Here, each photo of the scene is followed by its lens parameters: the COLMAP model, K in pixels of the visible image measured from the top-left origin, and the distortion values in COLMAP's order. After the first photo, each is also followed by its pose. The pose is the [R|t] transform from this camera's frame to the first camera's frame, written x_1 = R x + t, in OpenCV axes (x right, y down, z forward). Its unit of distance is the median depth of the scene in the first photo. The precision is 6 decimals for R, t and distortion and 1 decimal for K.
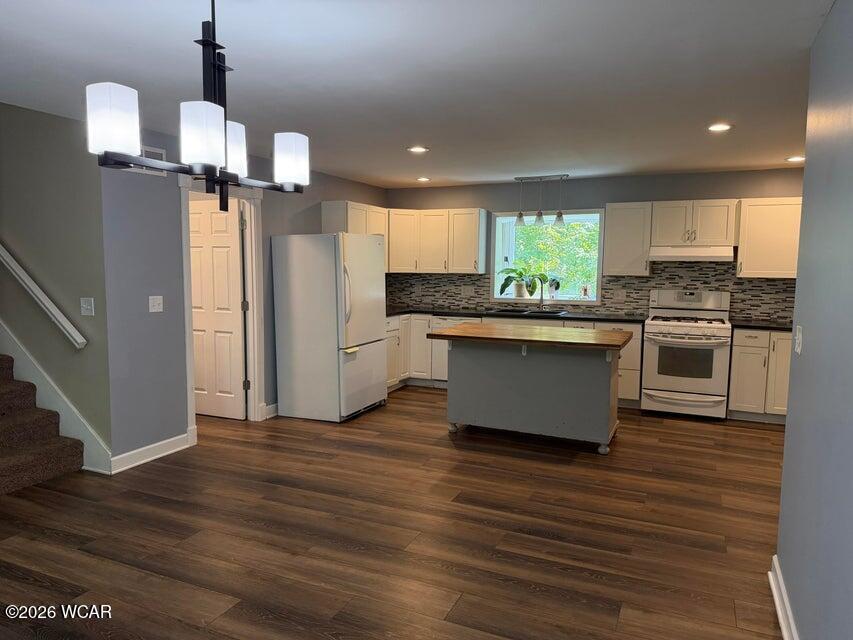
lens RADIAL K [[590.0, 0, 426.5], [0, 590.0, 320.0], [0, 0, 1]] dist [0.161312, -0.317835]
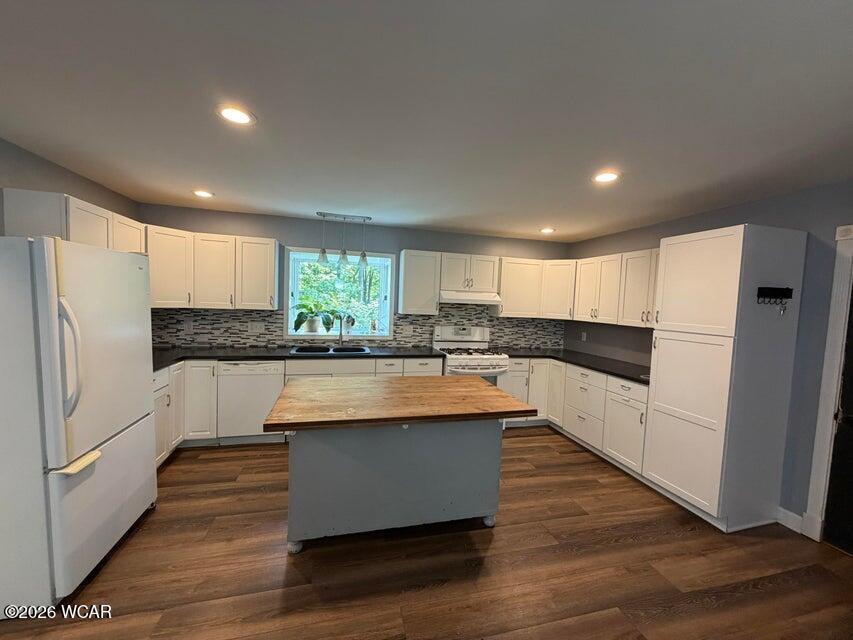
lens RADIAL K [[338.7, 0, 424.0], [0, 338.7, 320.5], [0, 0, 1]] dist [0.000041, -0.000133]
pose [[0.779958, -0.015020, 0.625652, -0.065196], [0.026823, 0.999596, -0.009441, -0.056069], [-0.625257, 0.024146, 0.780045, 0.489696]]
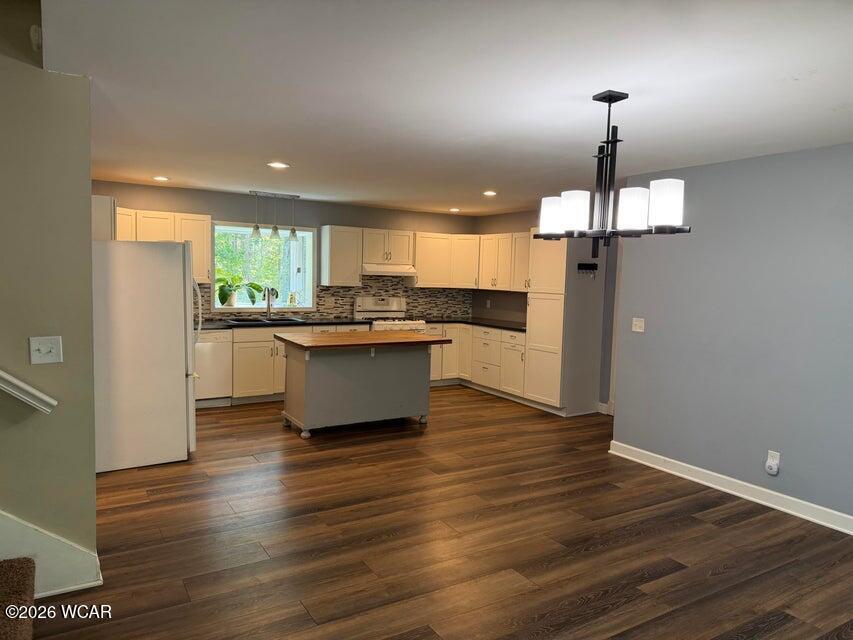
lens RADIAL K [[590.0, 0, 426.5], [0, 590.0, 320.0], [0, 0, 1]] dist [0.161312, -0.317835]
pose [[0.562898, -0.057492, 0.824525, -0.569172], [0.054693, 0.997982, 0.032248, -0.034701], [-0.824715, 0.026943, 0.564906, 0.182187]]
